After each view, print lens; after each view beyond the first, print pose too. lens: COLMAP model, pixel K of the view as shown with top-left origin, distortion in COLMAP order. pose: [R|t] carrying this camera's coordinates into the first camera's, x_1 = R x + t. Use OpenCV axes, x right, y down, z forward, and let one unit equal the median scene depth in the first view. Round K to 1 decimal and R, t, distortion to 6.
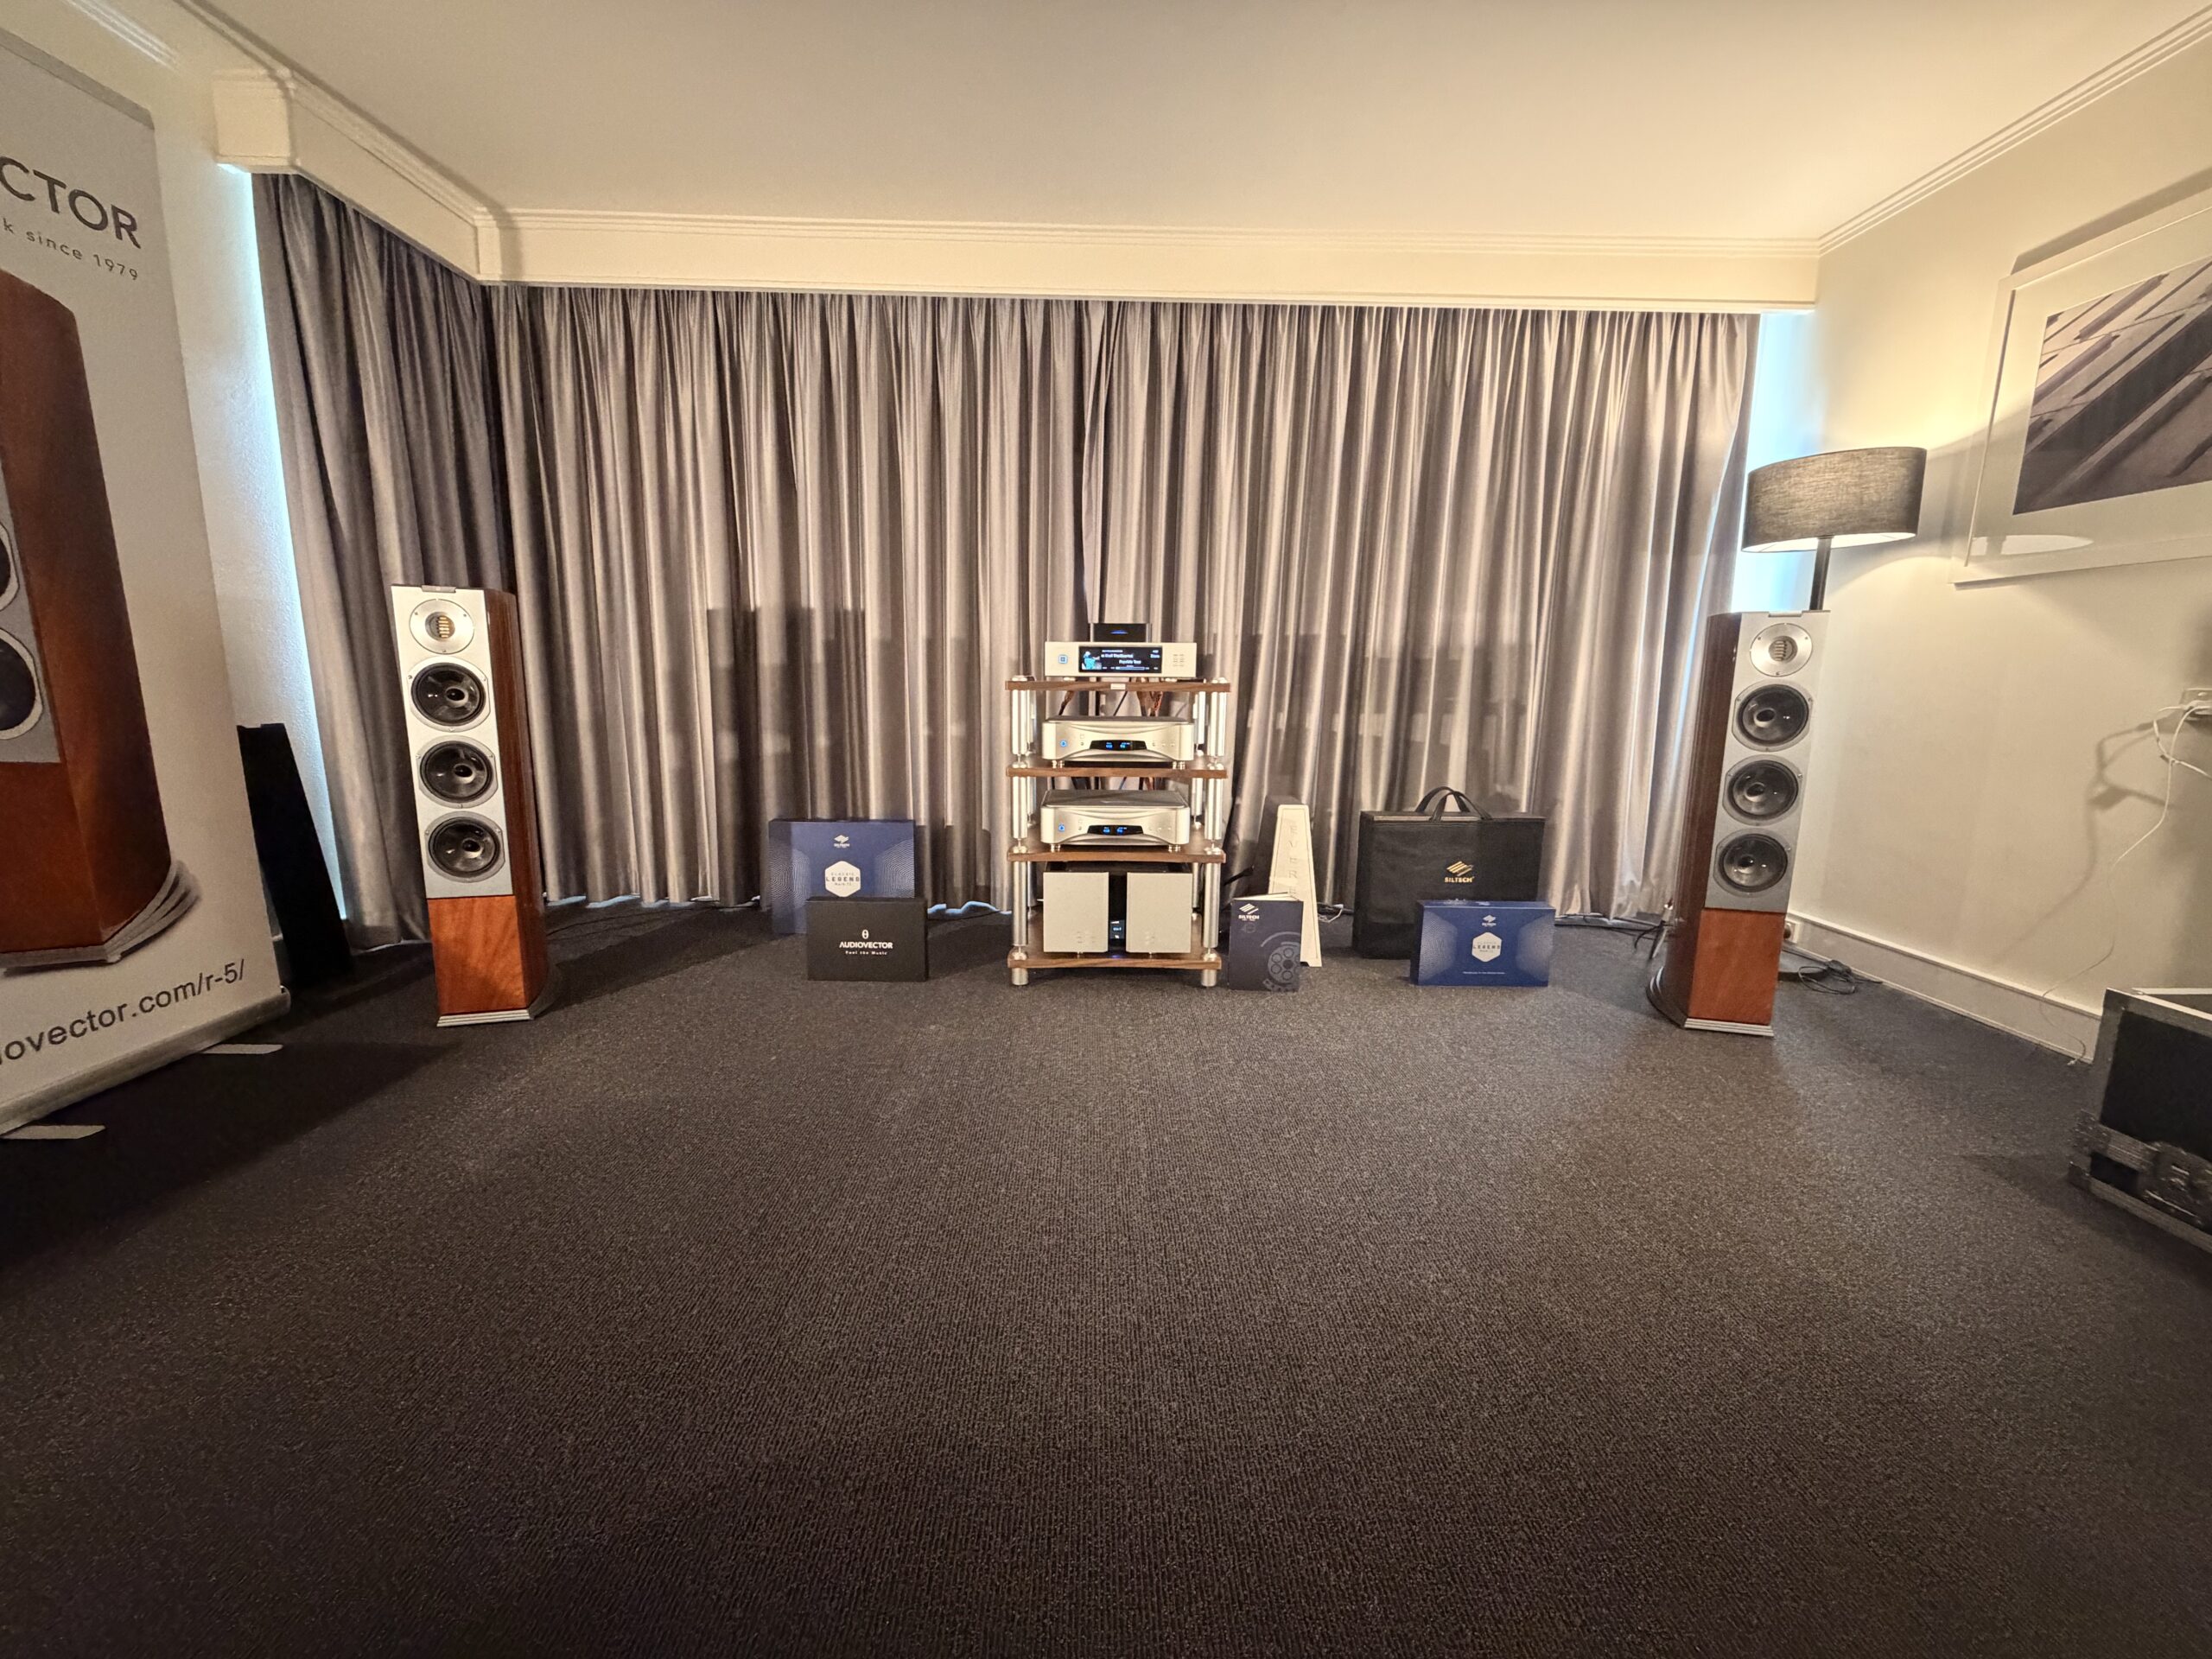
lens RADIAL K [[877.1, 0, 1101.0], [0, 877.1, 831.2], [0, 0, 1]] dist [-0.000843, -0.000388]
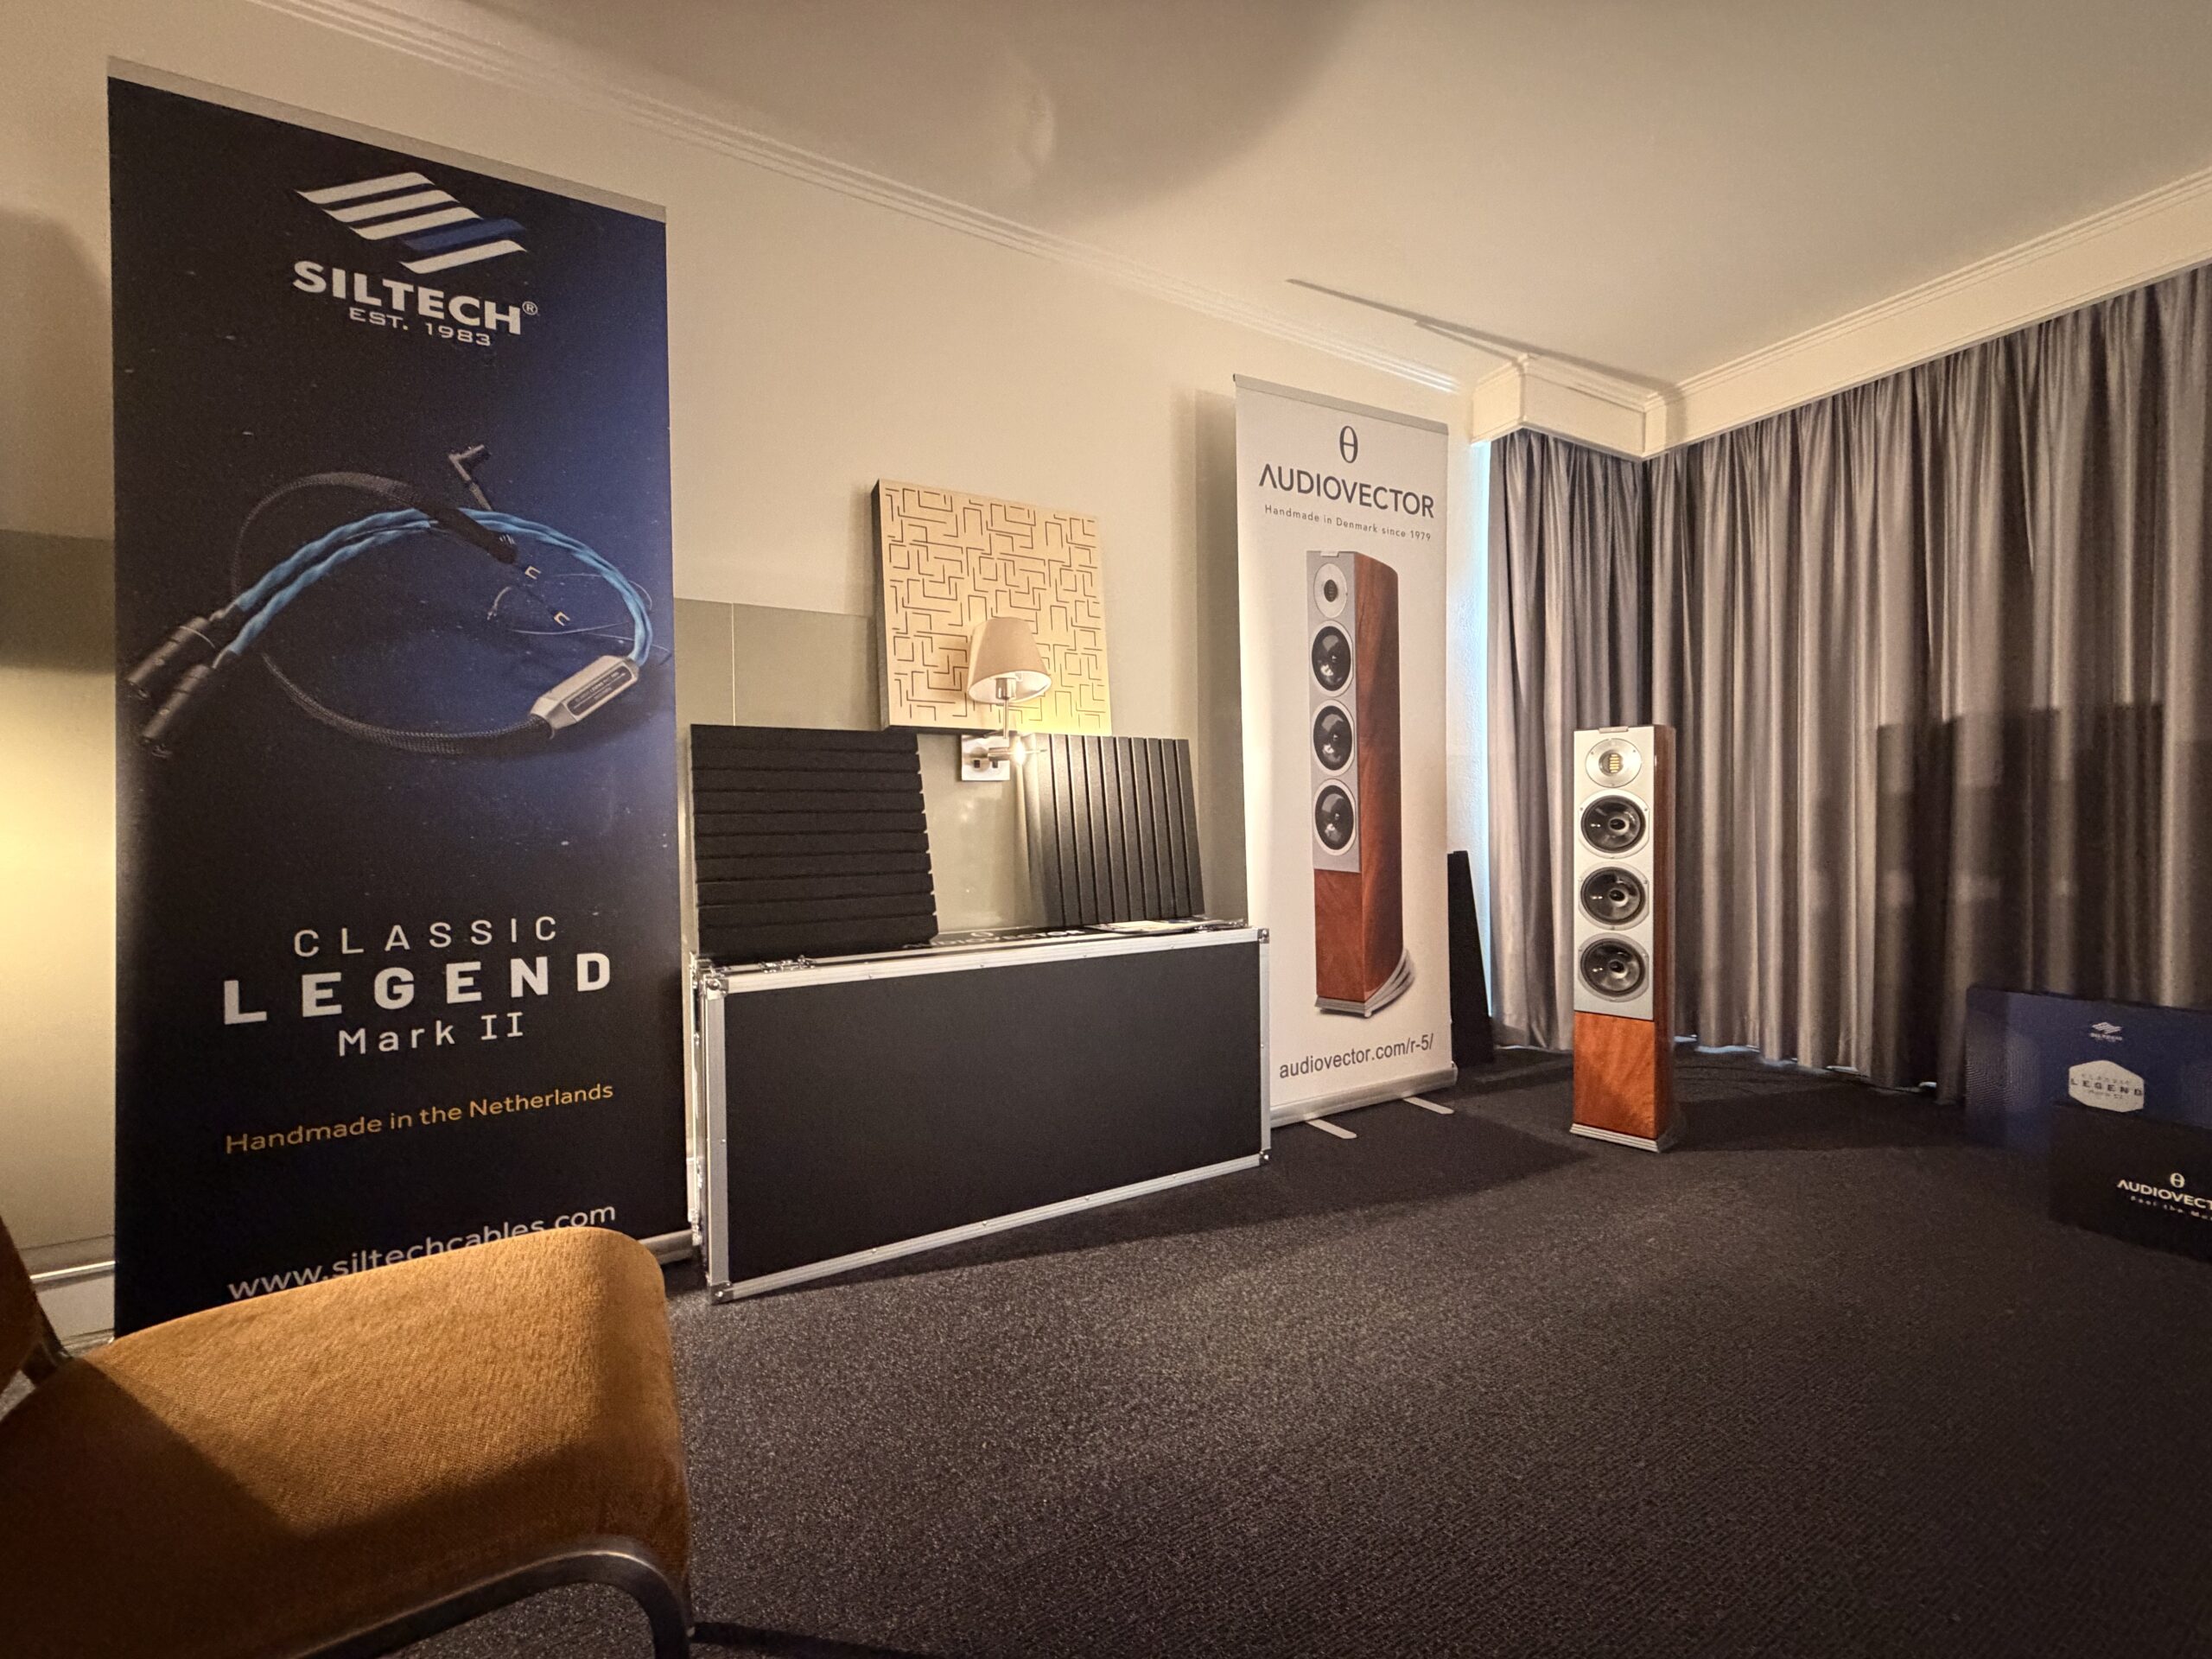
lens RADIAL K [[877.1, 0, 1101.0], [0, 877.1, 831.2], [0, 0, 1]] dist [-0.000843, -0.000388]
pose [[0.473023, -0.008449, -0.881009, -0.074502], [-0.132332, 0.987929, -0.080524, 0.020166], [0.871055, 0.154675, 0.466196, -0.046375]]
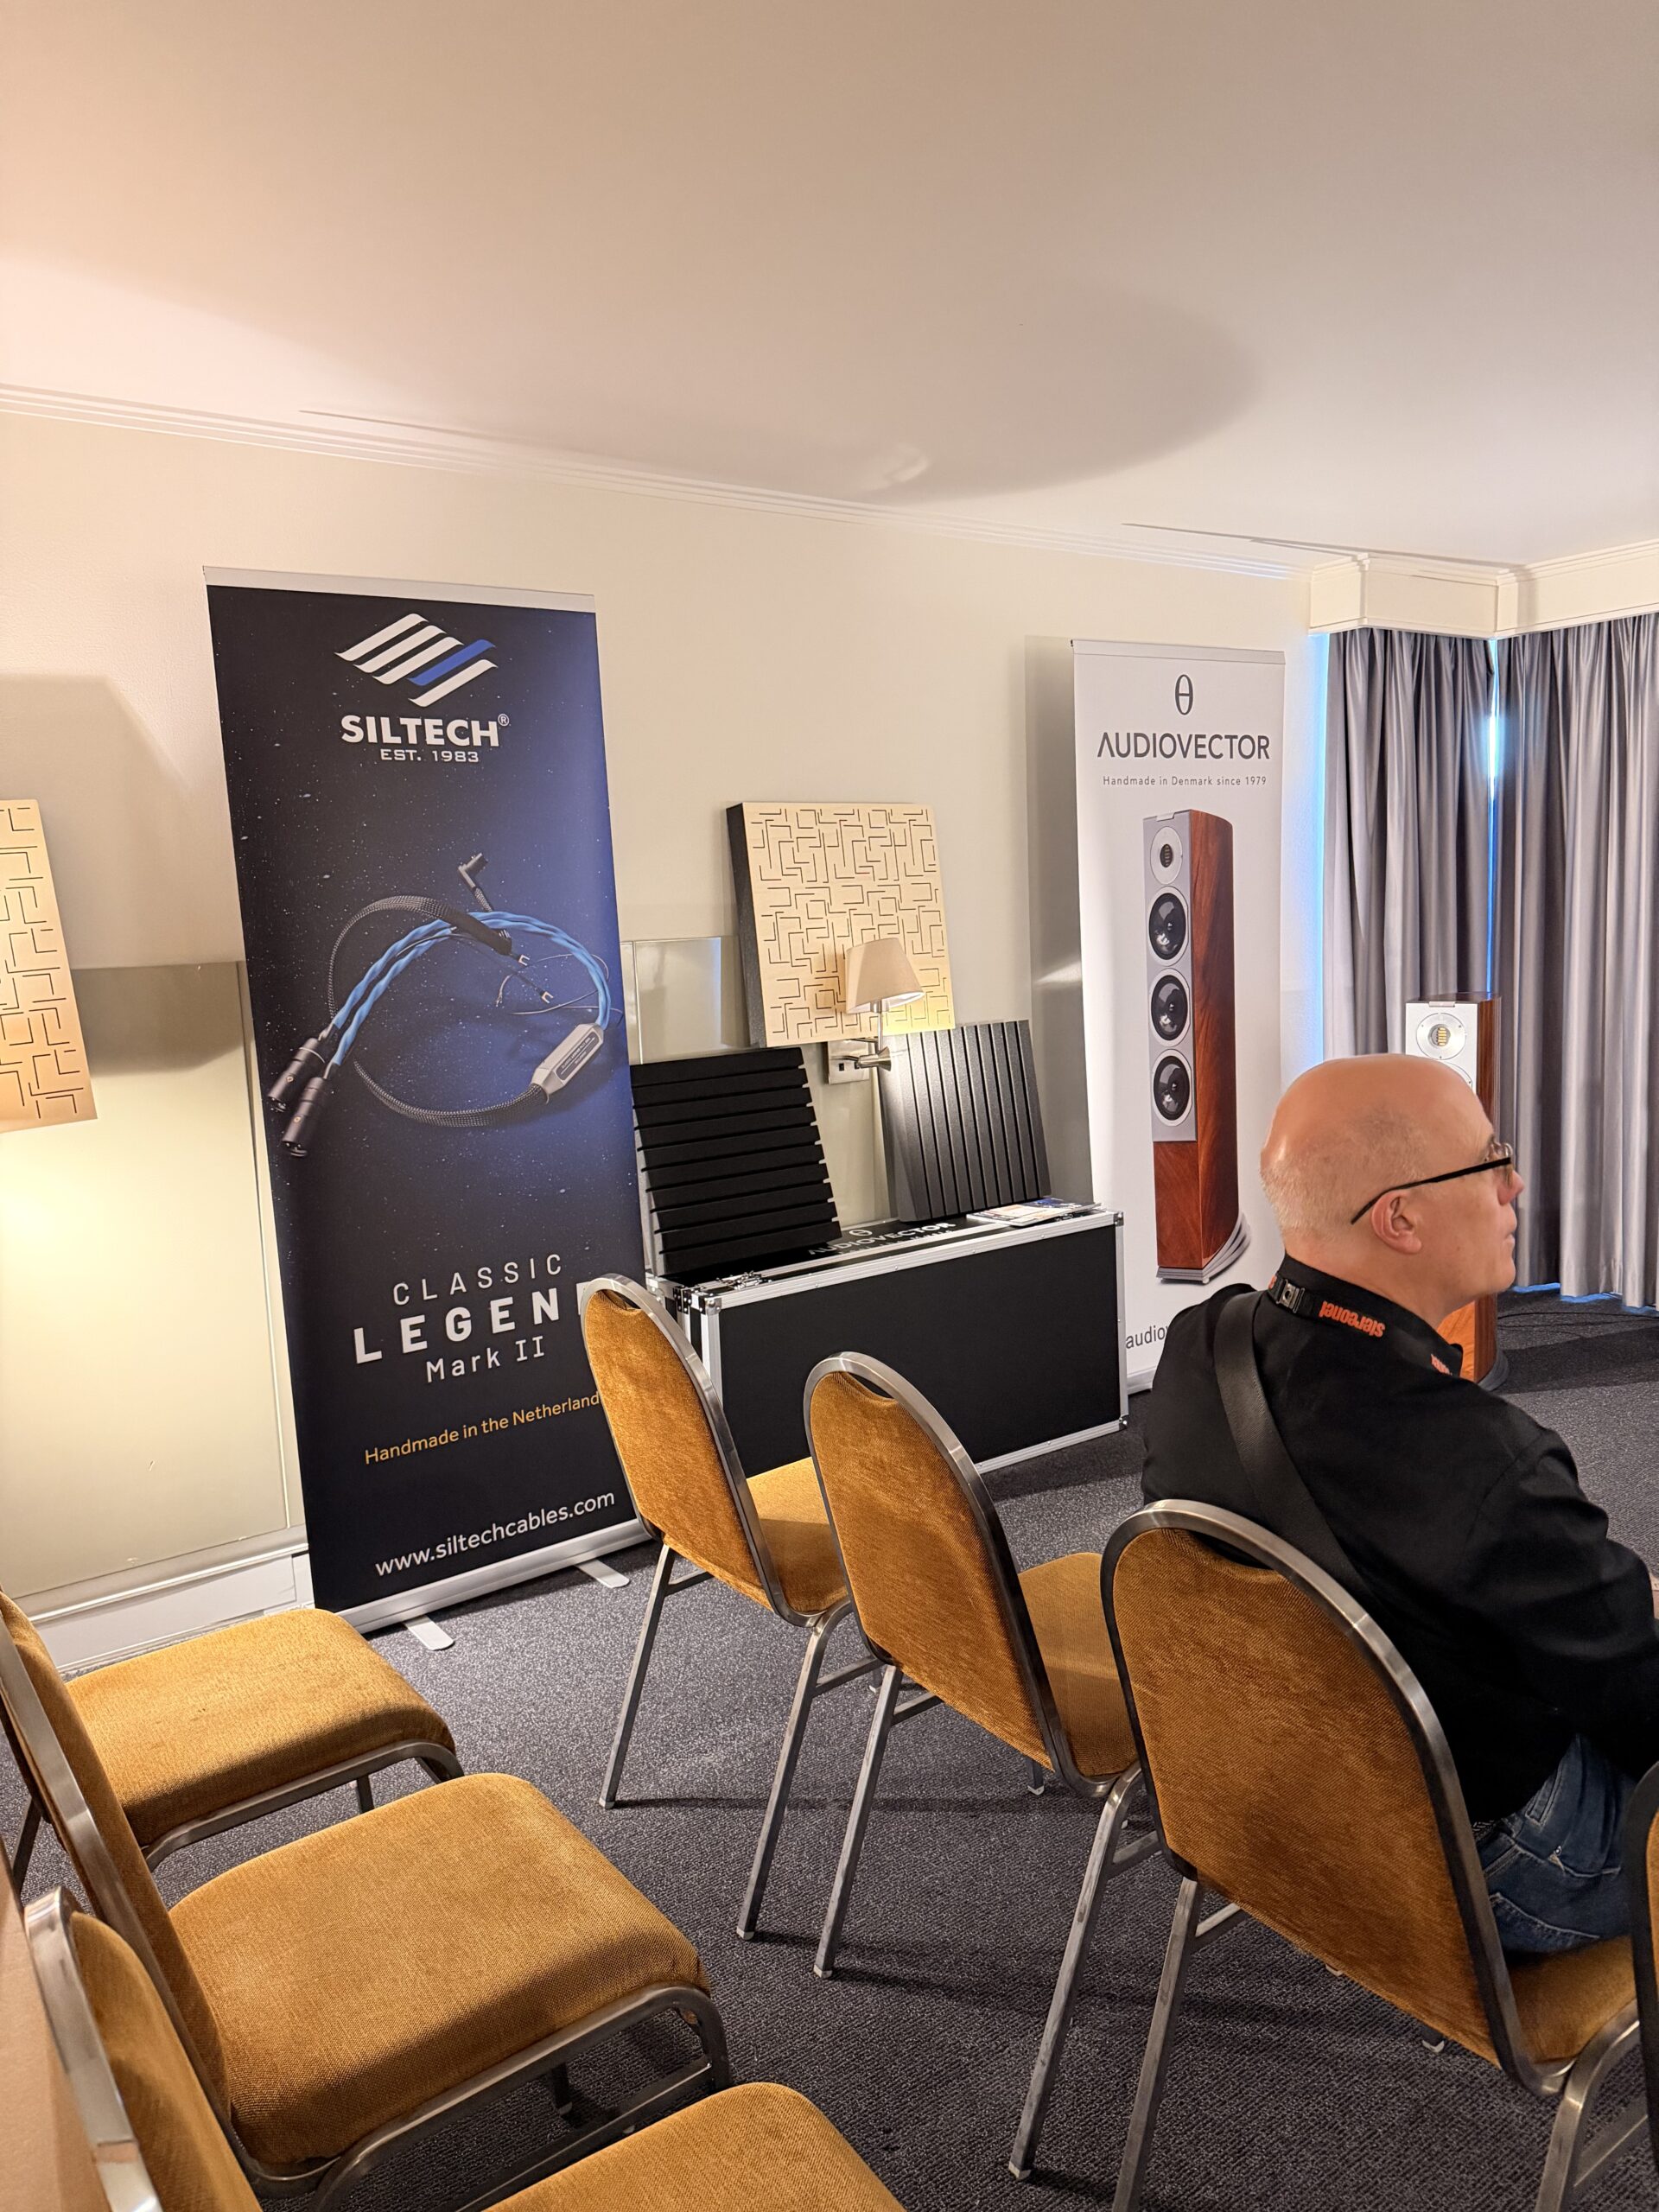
lens RADIAL K [[1509.9, 0, 828.4], [0, 1509.9, 1100.9], [0, 0, 1]] dist [0.169692, -0.330061]
pose [[0.566902, 0.062078, -0.821443, 0.369979], [-0.089305, 0.995911, 0.013631, -0.087282], [0.818930, 0.065632, 0.570128, -0.655907]]
